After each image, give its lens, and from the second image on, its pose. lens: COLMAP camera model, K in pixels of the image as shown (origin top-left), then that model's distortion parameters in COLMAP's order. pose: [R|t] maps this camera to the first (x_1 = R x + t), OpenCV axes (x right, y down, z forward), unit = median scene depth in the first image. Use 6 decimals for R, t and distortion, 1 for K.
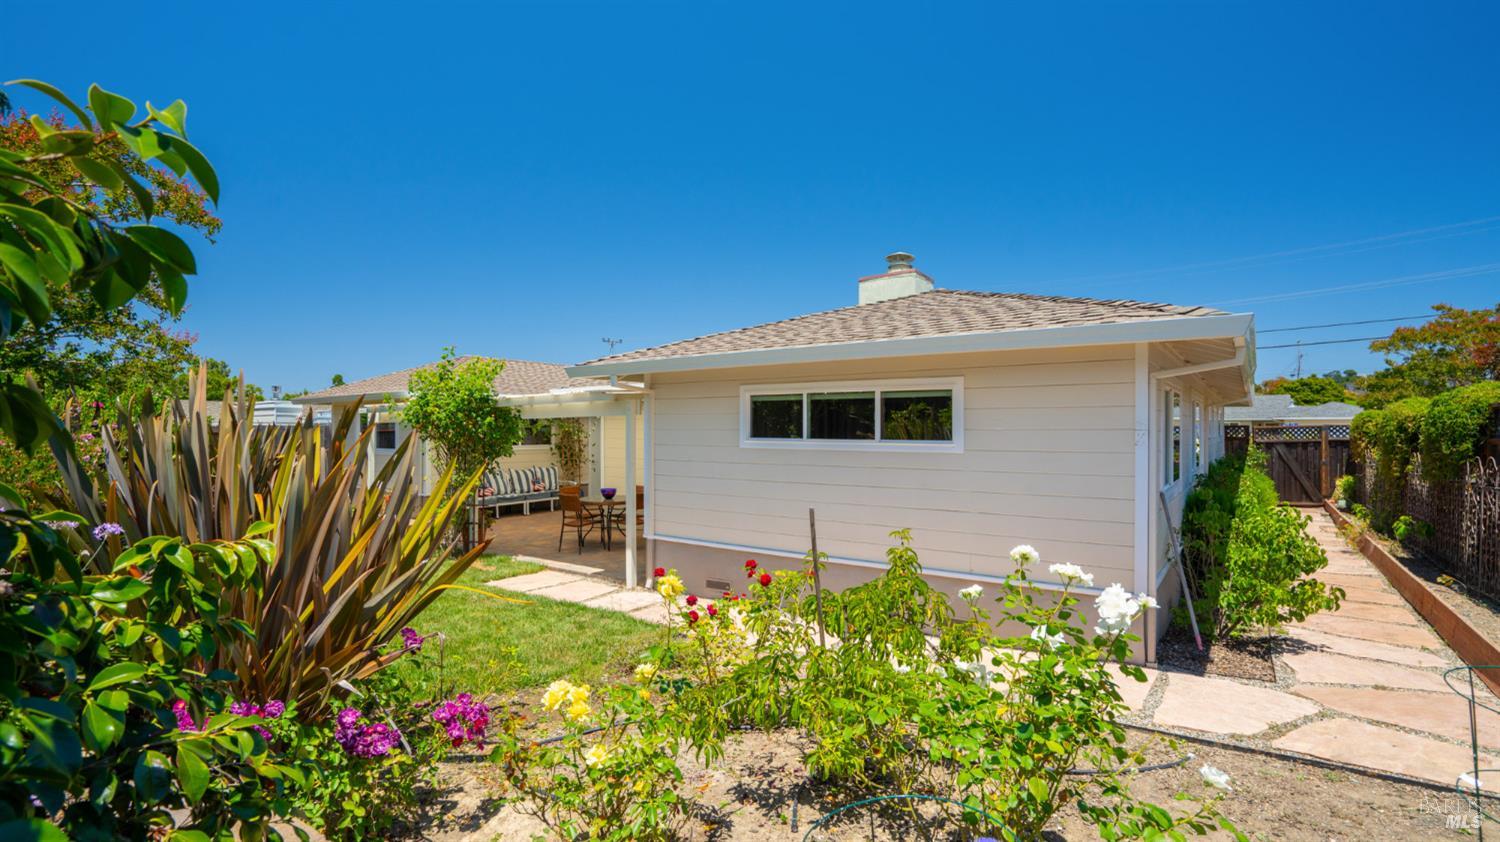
lens RADIAL K [[763.5, 0, 745.2], [0, 763.5, 428.2], [0, 0, 1]] dist [-0.036381, 0.000227]
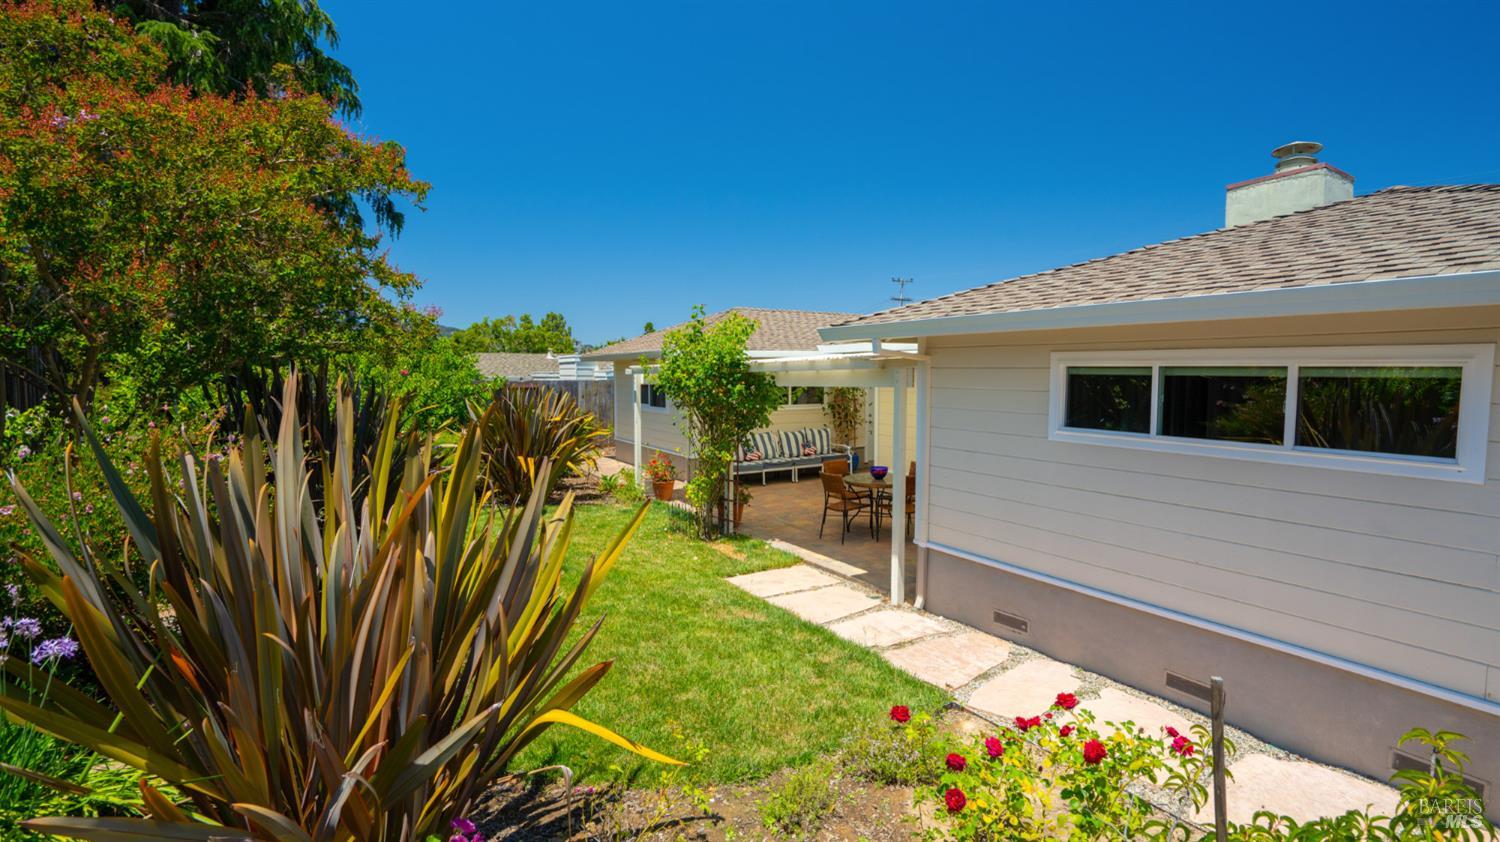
lens RADIAL K [[757.6, 0, 749.6], [0, 757.6, 428.8], [0, 0, 1]] dist [0.001410, 0.002254]
pose [[0.929117, 0.027574, -0.368755, -0.004091], [0.003030, 0.996615, 0.082159, -0.035293], [0.369772, -0.077453, 0.925889, 0.192809]]
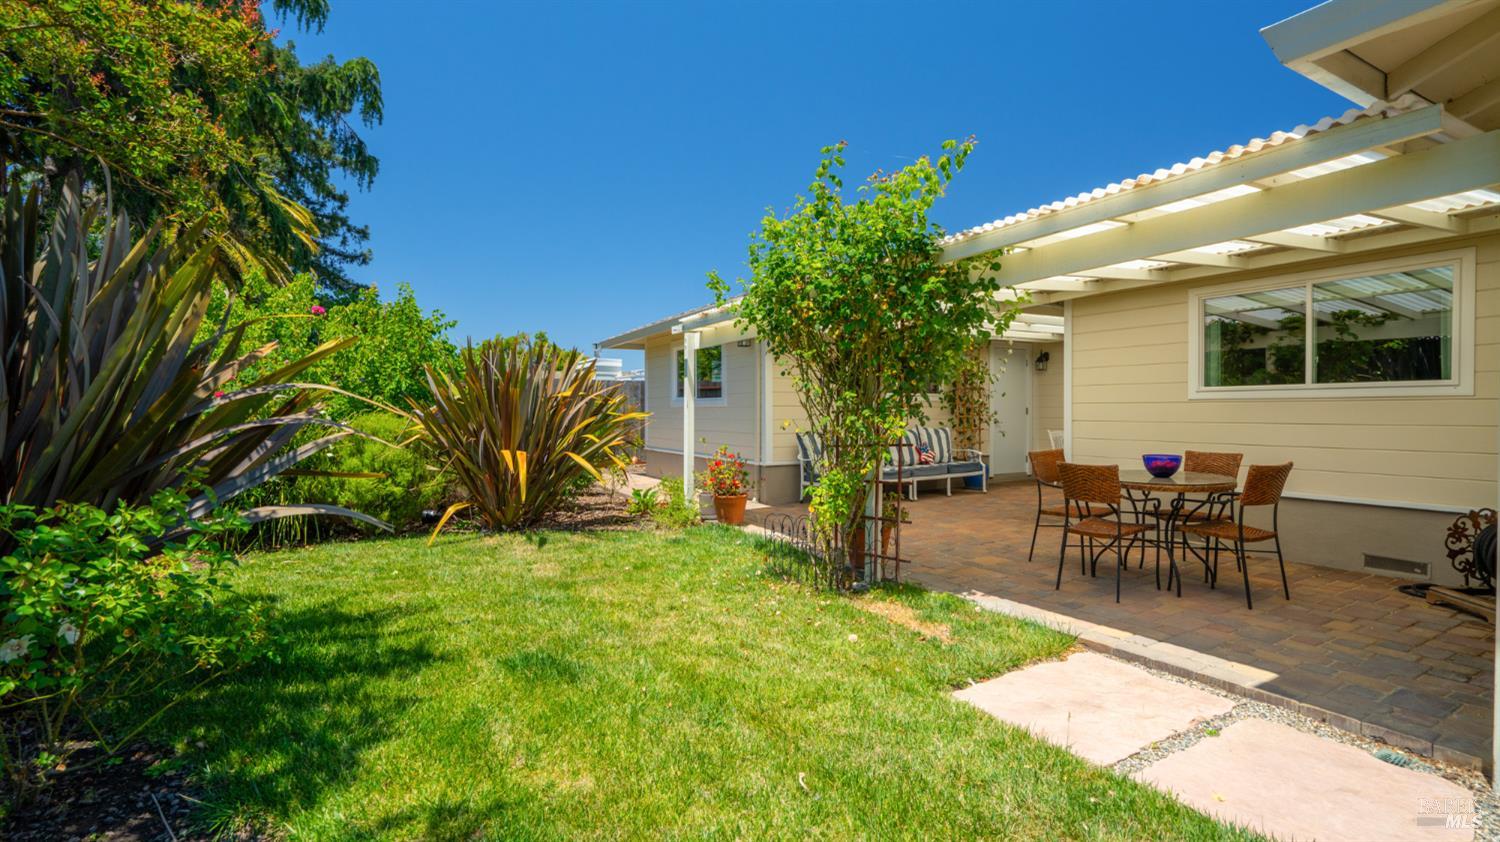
lens RADIAL K [[686.4, 0, 751.7], [0, 686.4, 423.0], [0, 0, 1]] dist [-0.005471, 0.001741]
pose [[0.930030, -0.000369, -0.367484, -0.283019], [0.003258, 0.999968, 0.007241, 0.063036], [0.367470, -0.007932, 0.930002, 0.588440]]
